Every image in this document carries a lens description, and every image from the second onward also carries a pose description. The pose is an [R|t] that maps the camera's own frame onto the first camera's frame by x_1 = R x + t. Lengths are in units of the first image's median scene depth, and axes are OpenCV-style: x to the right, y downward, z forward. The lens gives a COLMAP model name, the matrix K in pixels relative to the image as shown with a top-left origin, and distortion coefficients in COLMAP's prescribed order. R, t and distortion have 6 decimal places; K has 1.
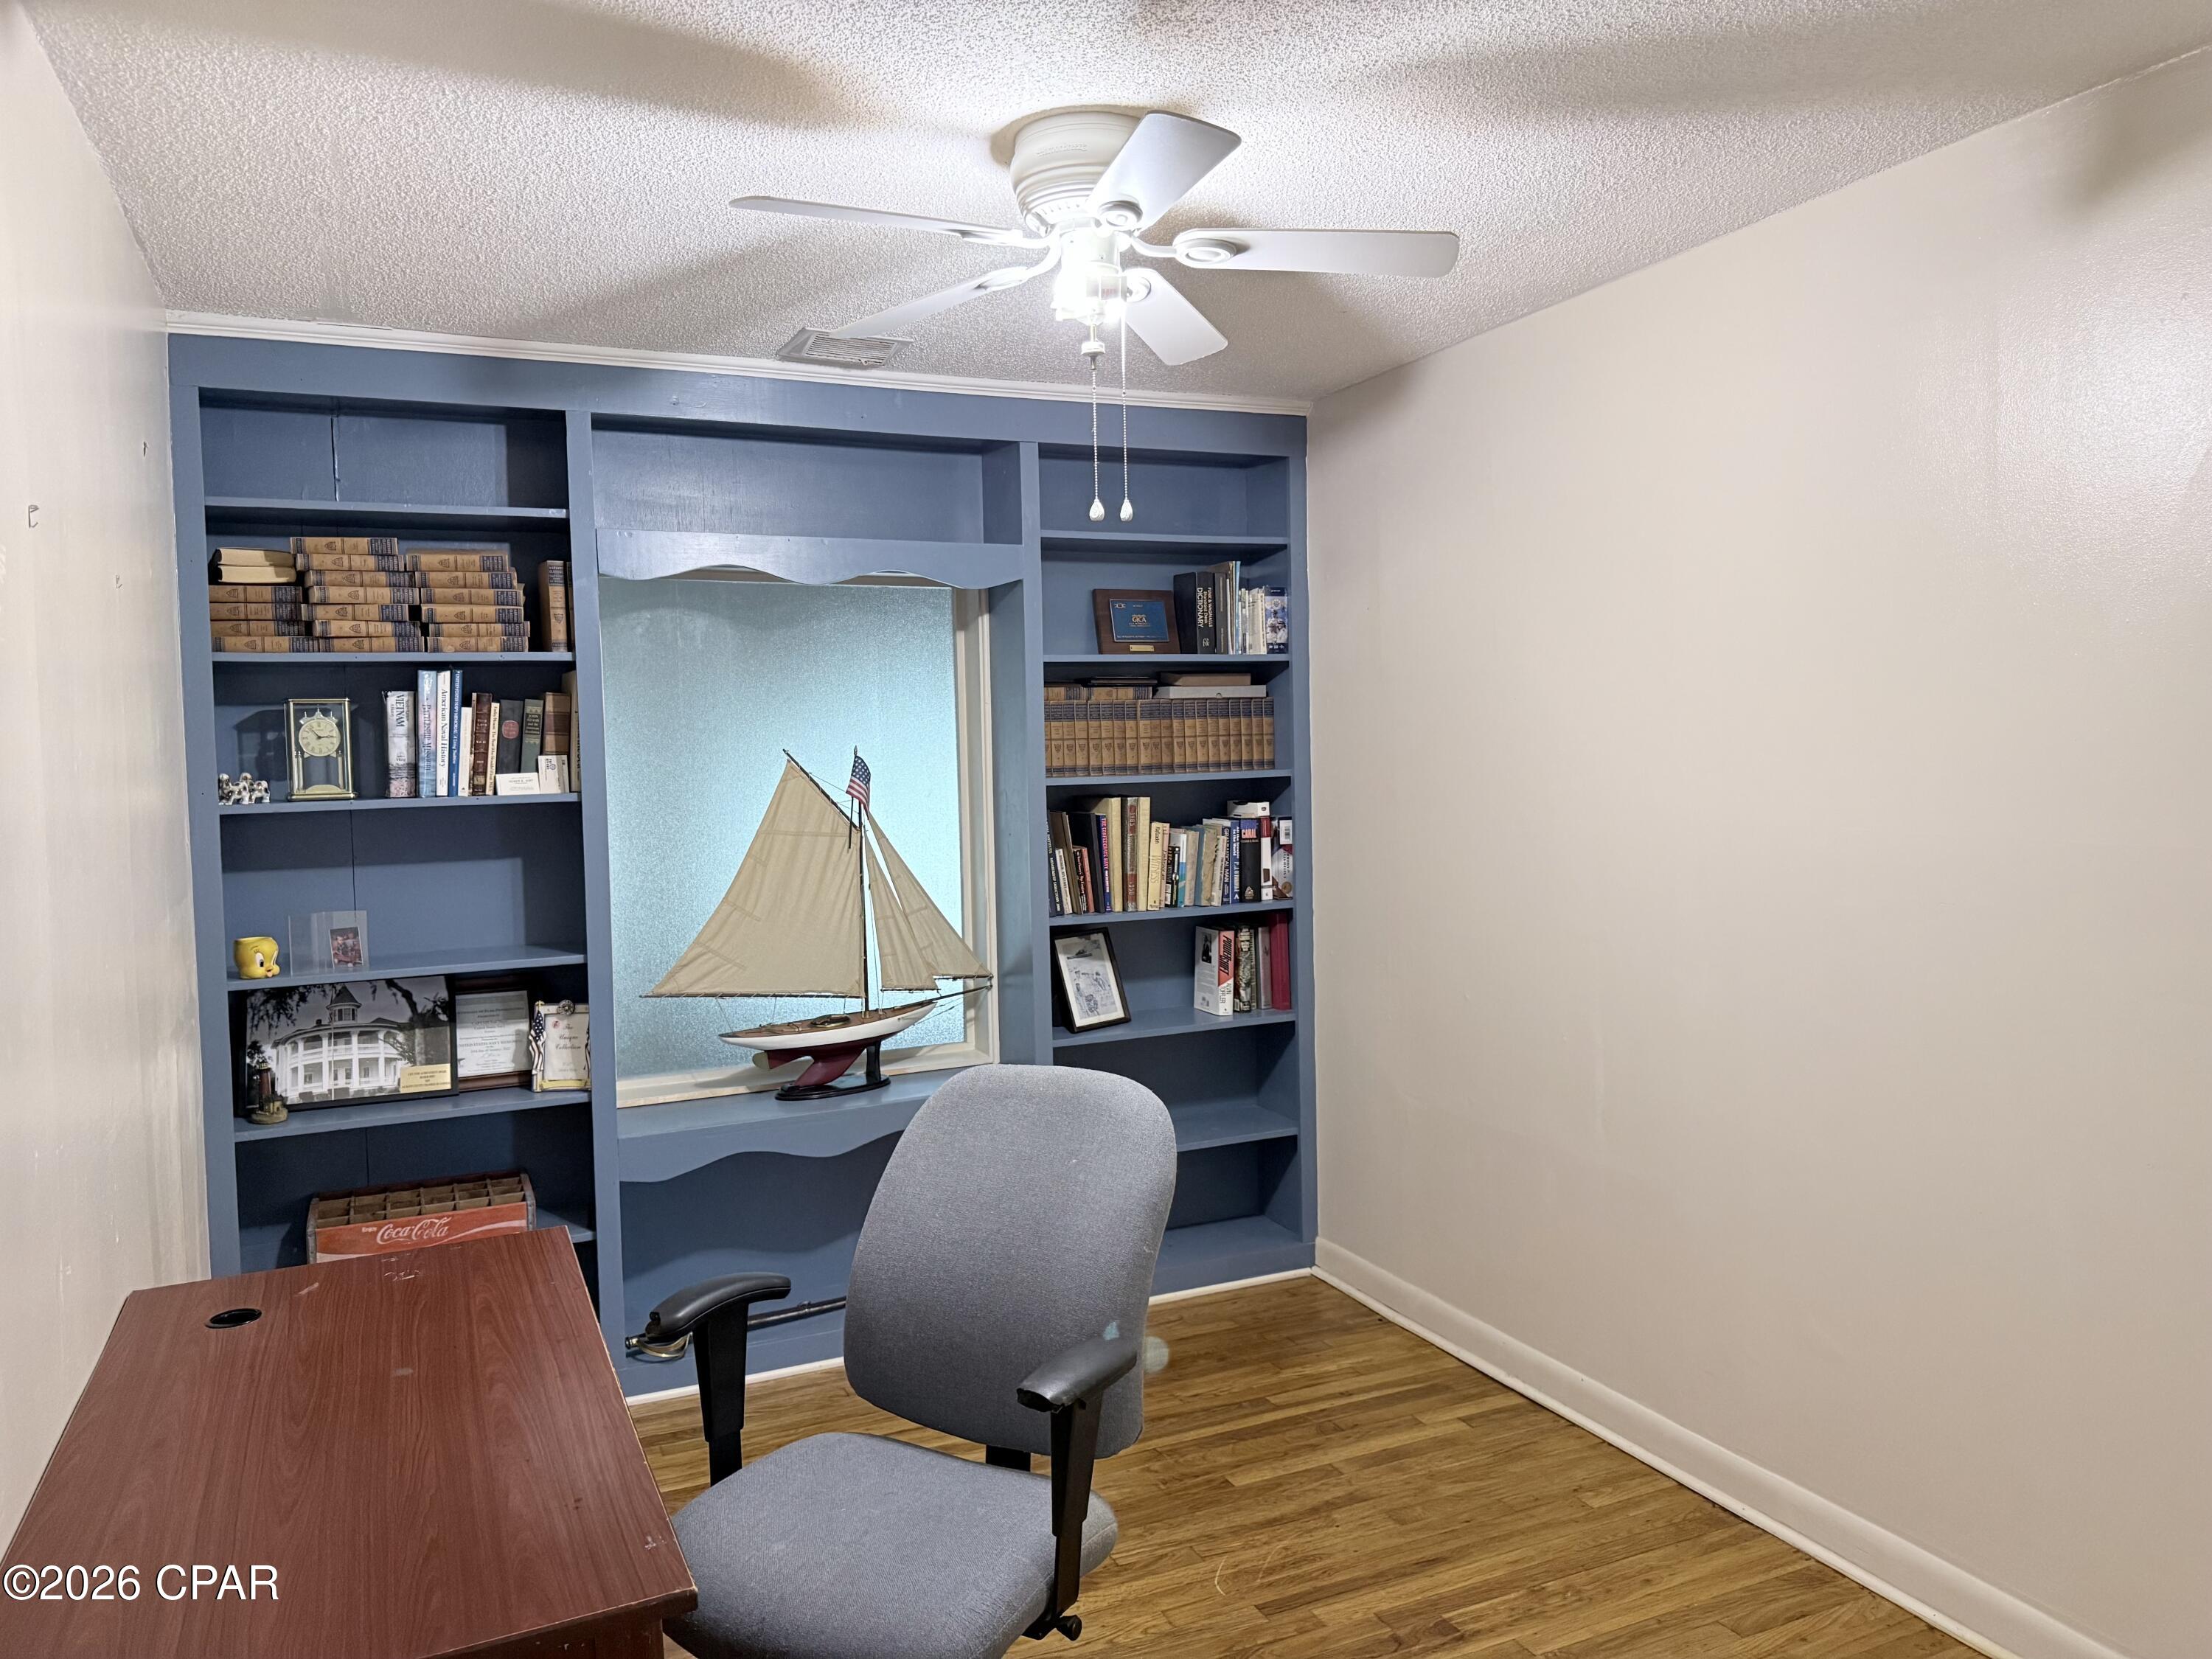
lens RADIAL K [[1543.9, 0, 1092.4], [0, 1543.9, 824.7], [0, 0, 1]] dist [0.164160, -0.298924]
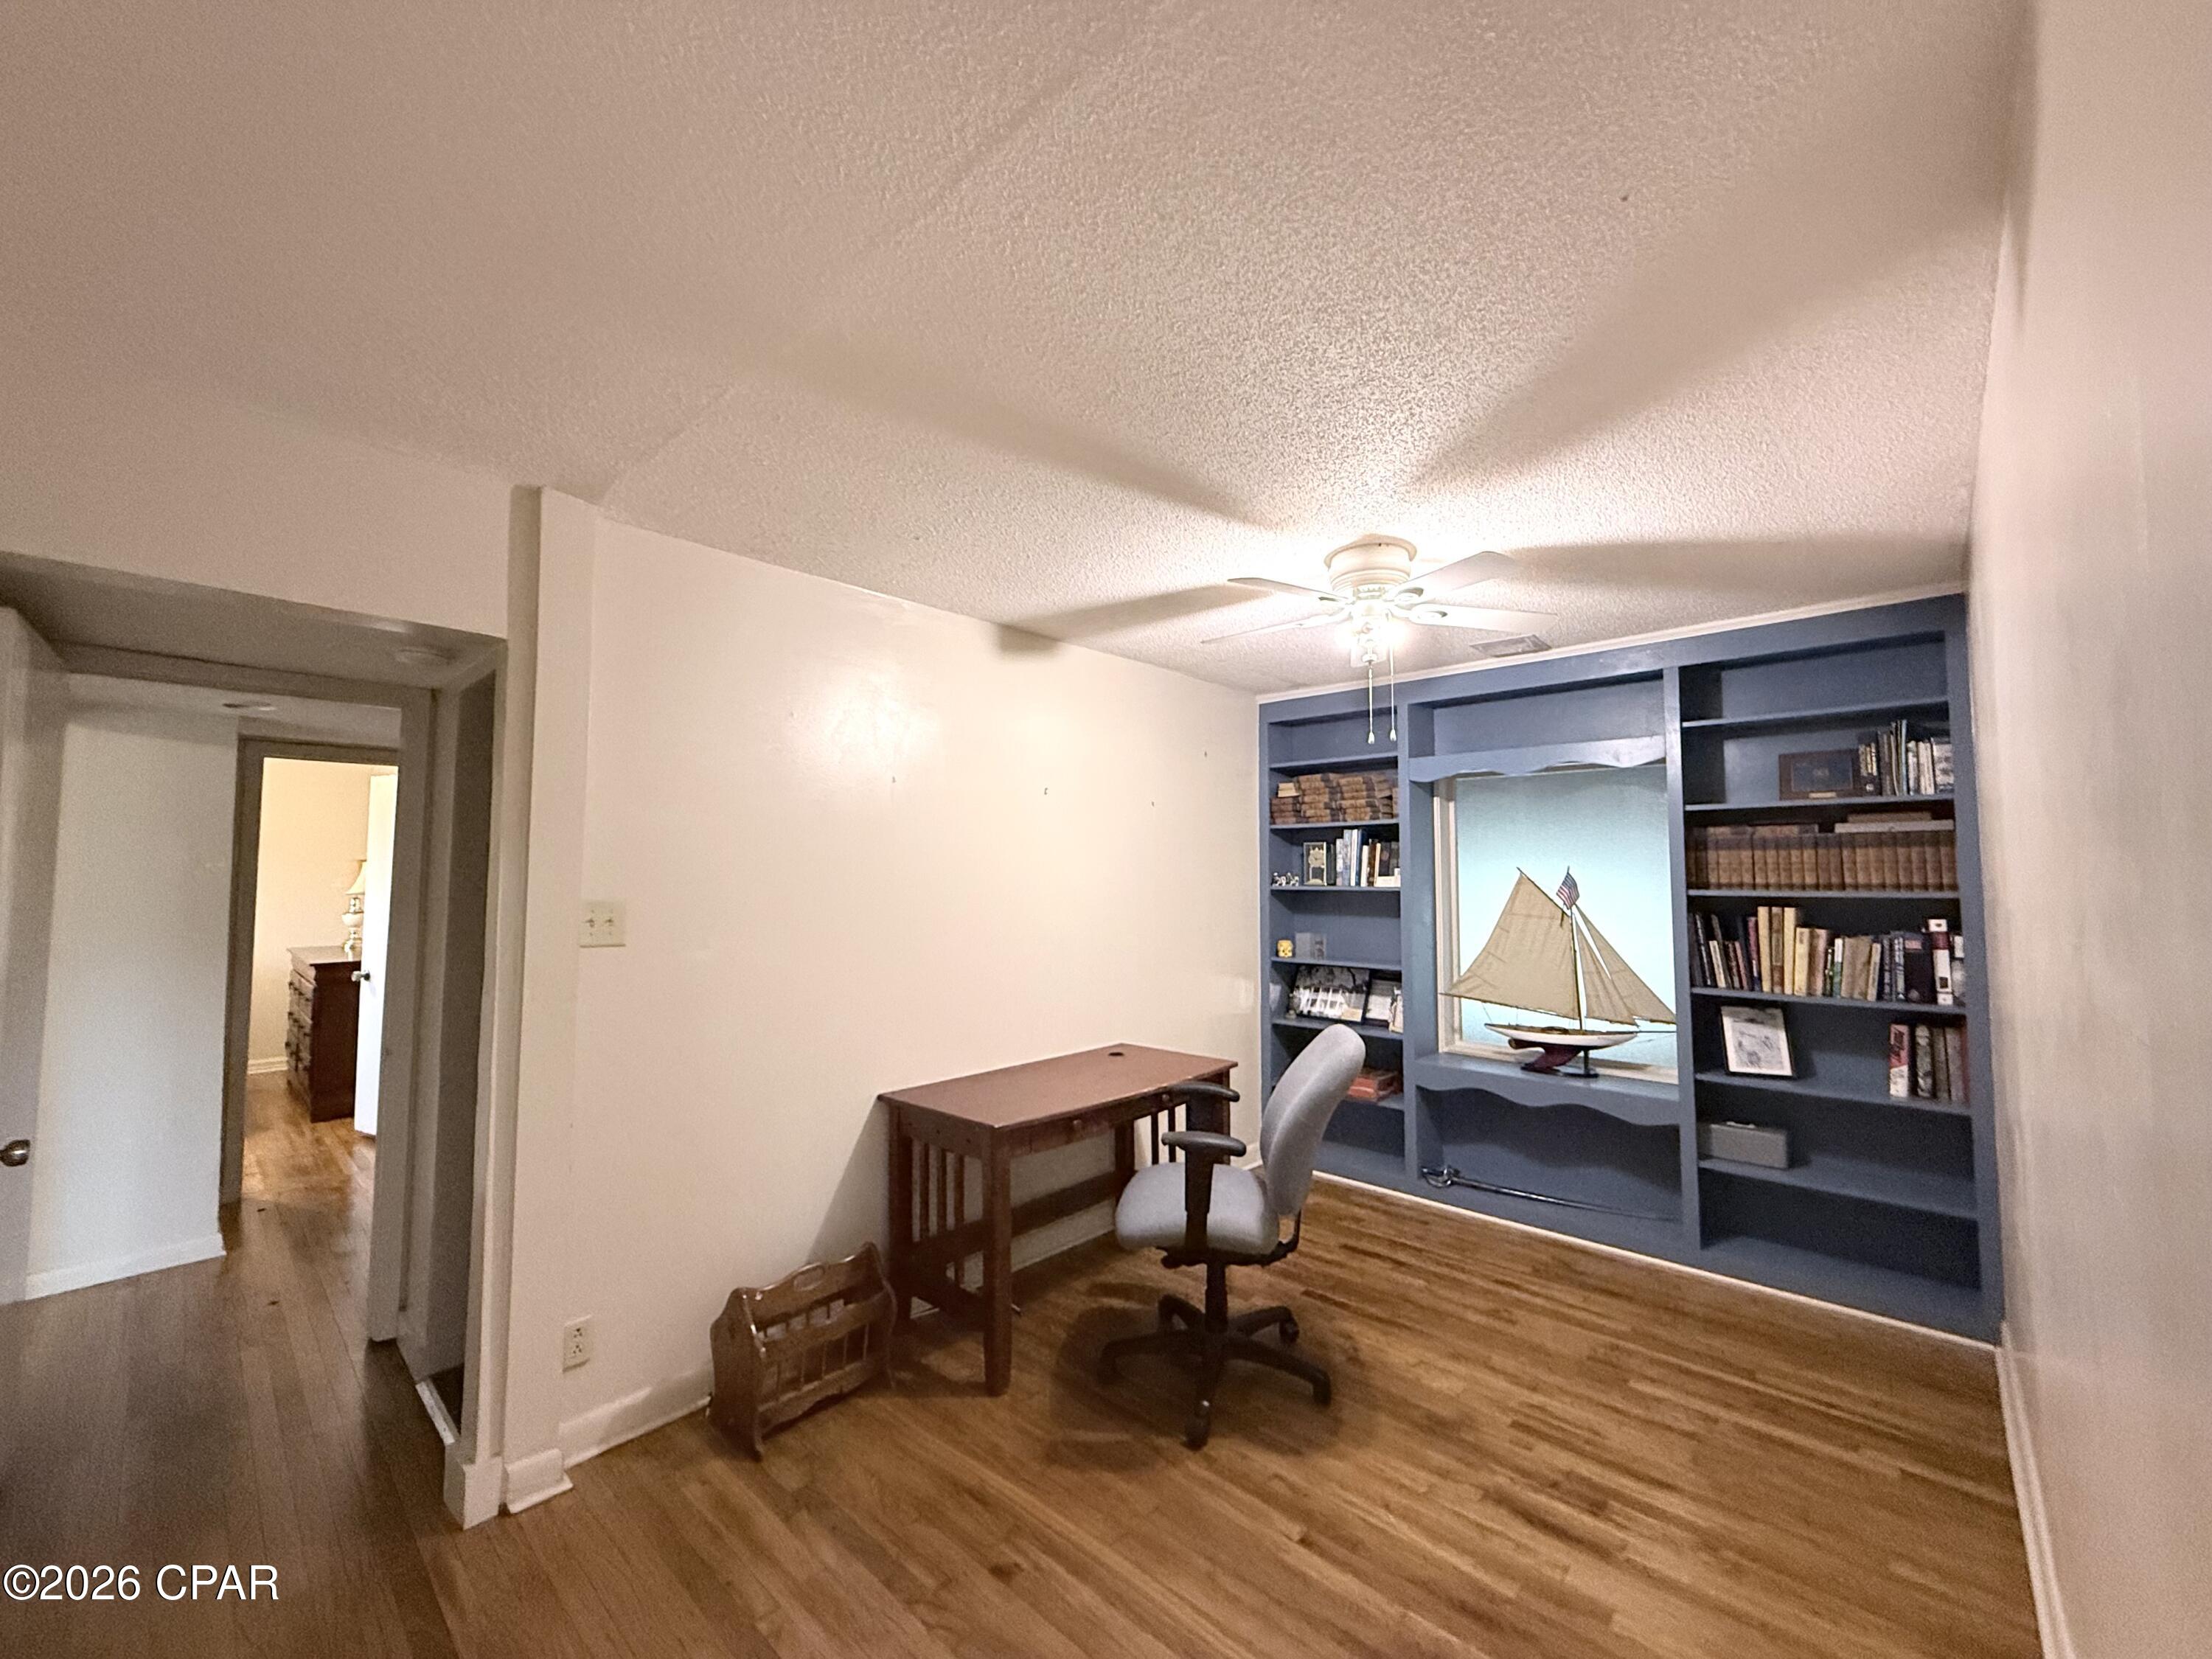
lens RADIAL K [[877.9, 0, 1100.5], [0, 877.9, 826.1], [0, 0, 1]] dist [0.000635, 0.000463]
pose [[0.390542, -0.026889, -0.920192, 0.510445], [-0.059054, 0.996783, -0.054190, -0.012377], [0.918689, 0.075505, 0.387698, 0.164589]]
